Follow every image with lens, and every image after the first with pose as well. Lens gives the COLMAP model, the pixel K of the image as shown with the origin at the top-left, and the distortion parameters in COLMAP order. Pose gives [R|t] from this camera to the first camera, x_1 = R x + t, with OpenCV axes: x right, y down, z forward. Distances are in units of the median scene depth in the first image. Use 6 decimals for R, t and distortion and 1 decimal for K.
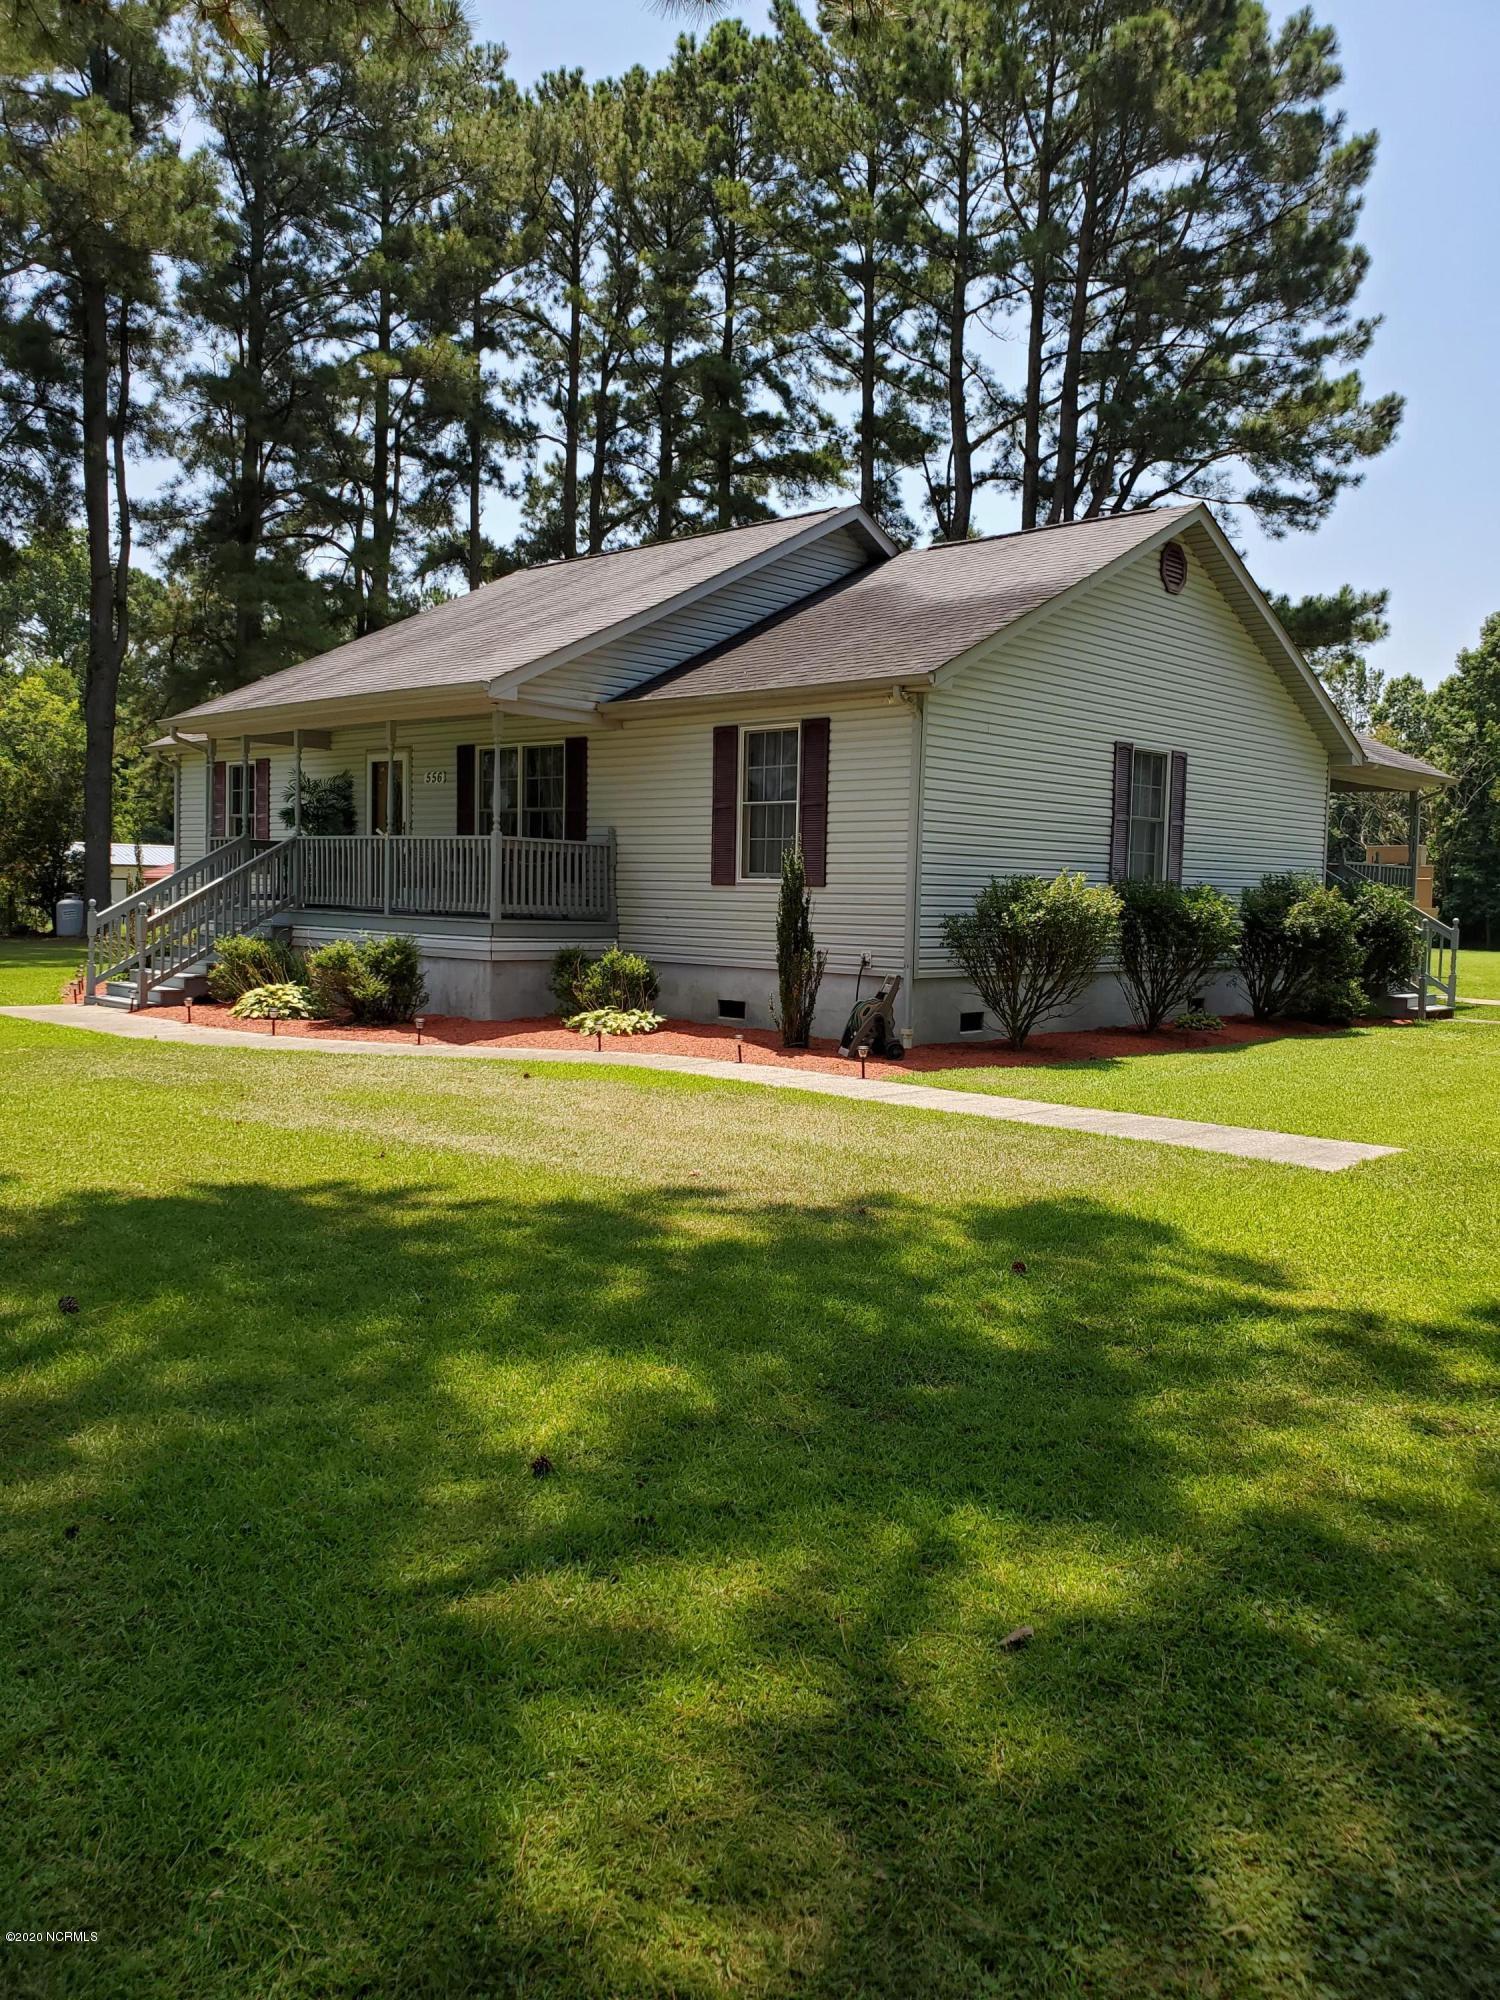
lens RADIAL K [[1530.9, 0, 741.7], [0, 1530.9, 988.1], [0, 0, 1]] dist [-0.003646, 0.036899]
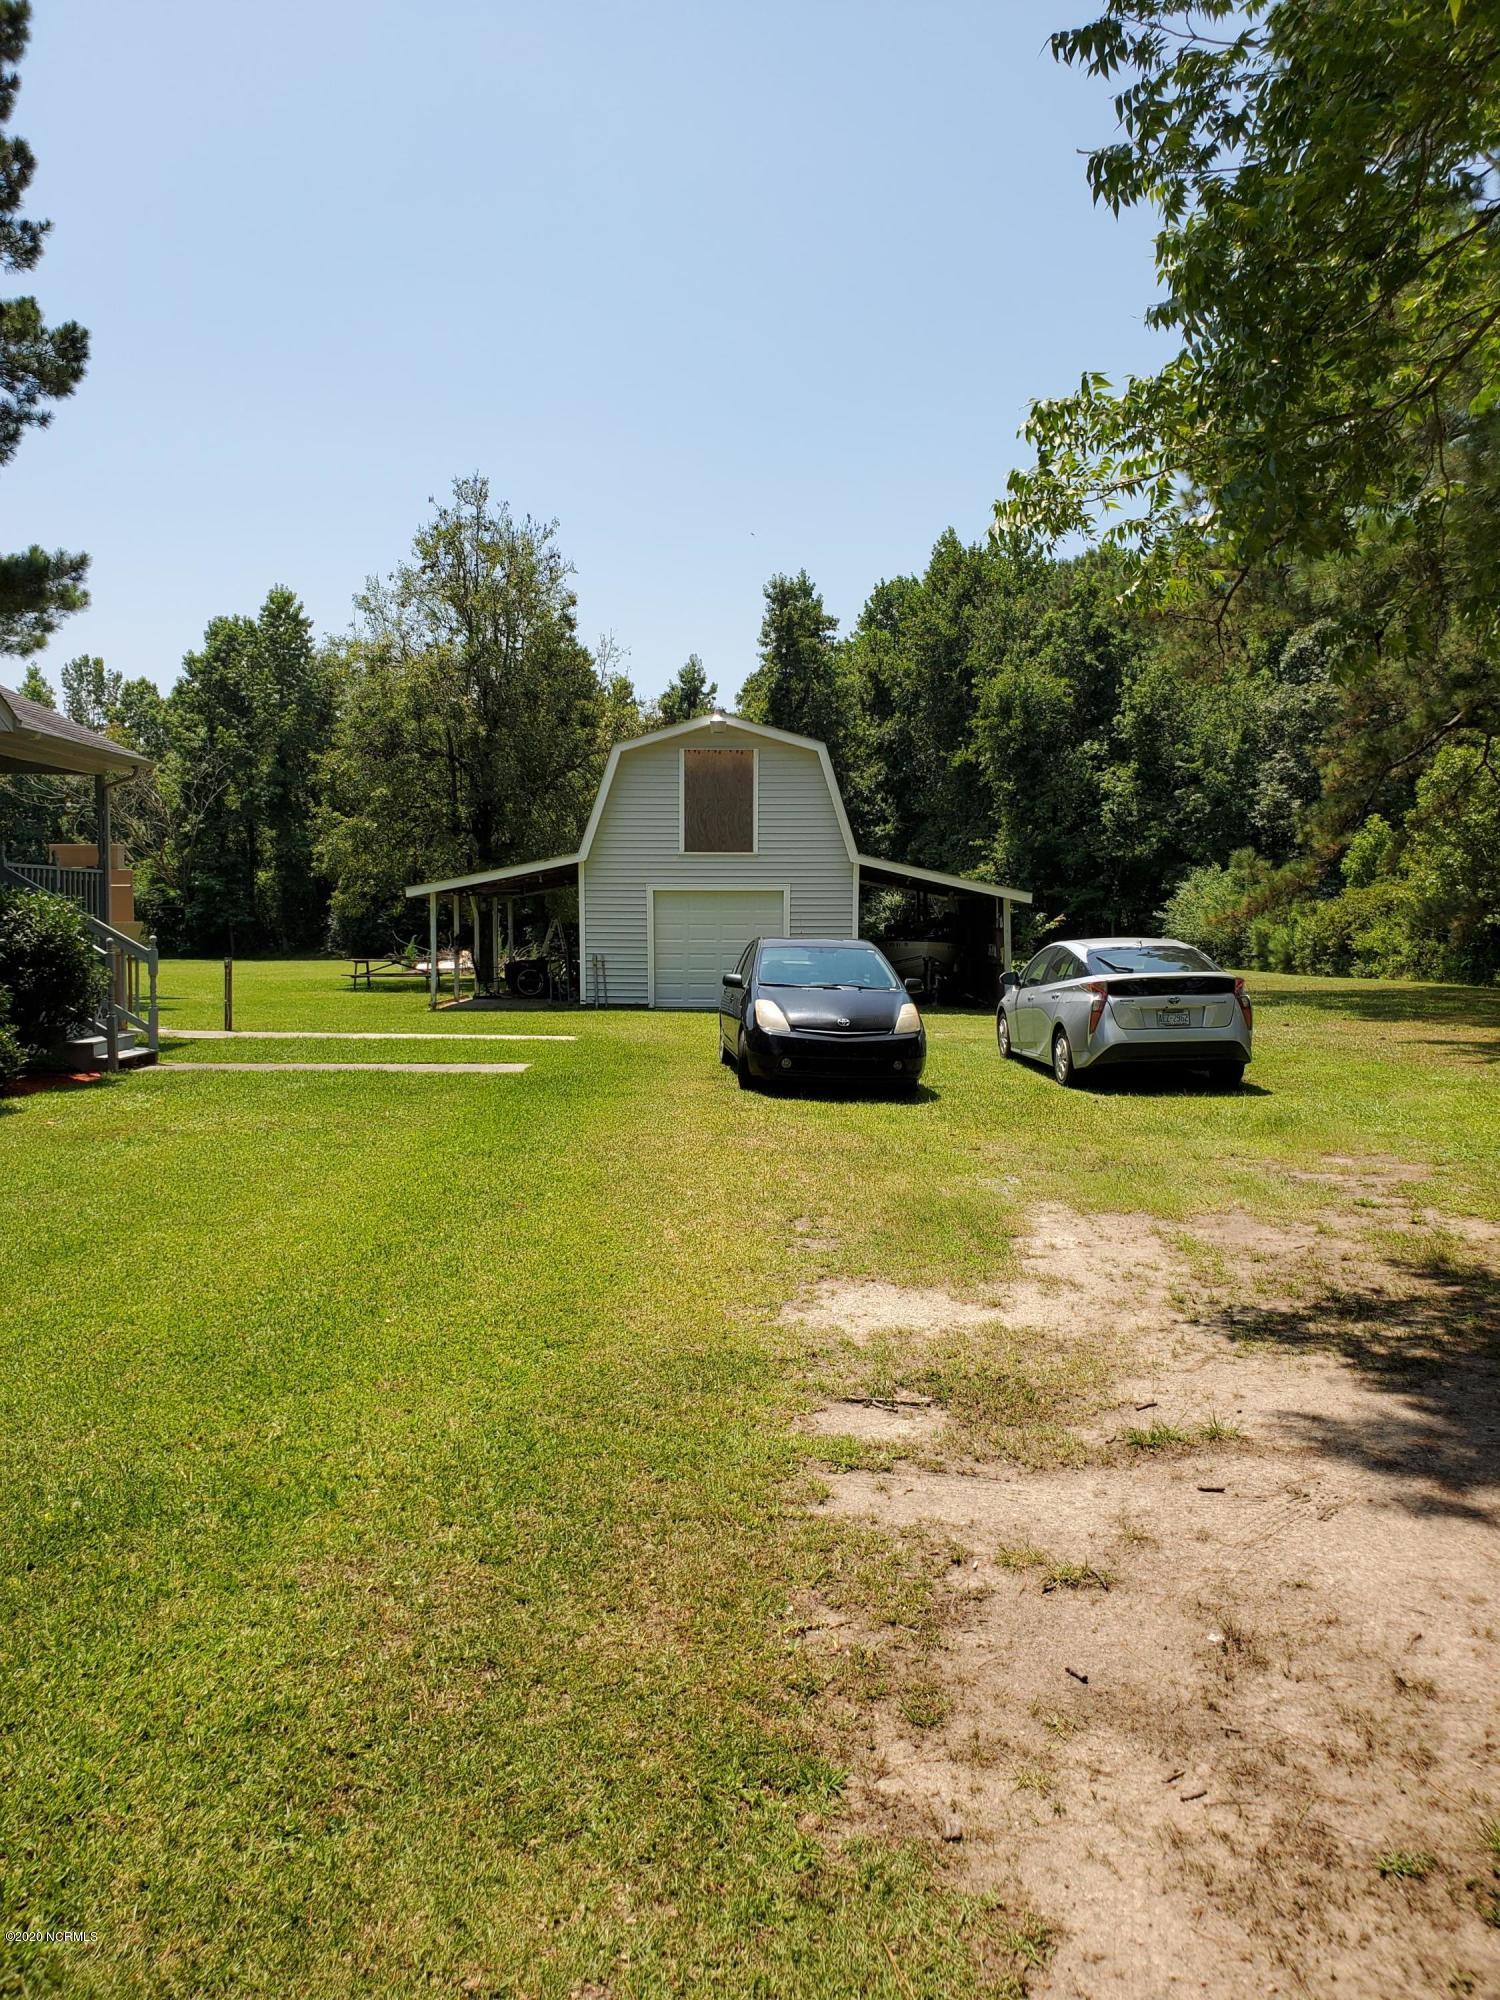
lens RADIAL K [[1530.9, 0, 739.0], [0, 1530.9, 998.2], [0, 0, 1]] dist [-0.003646, 0.036899]
pose [[0.718925, -0.049931, 0.693292, 0.070113], [0.048420, 0.998591, 0.021709, -0.008364], [-0.693399, 0.017962, 0.720330, 0.116803]]
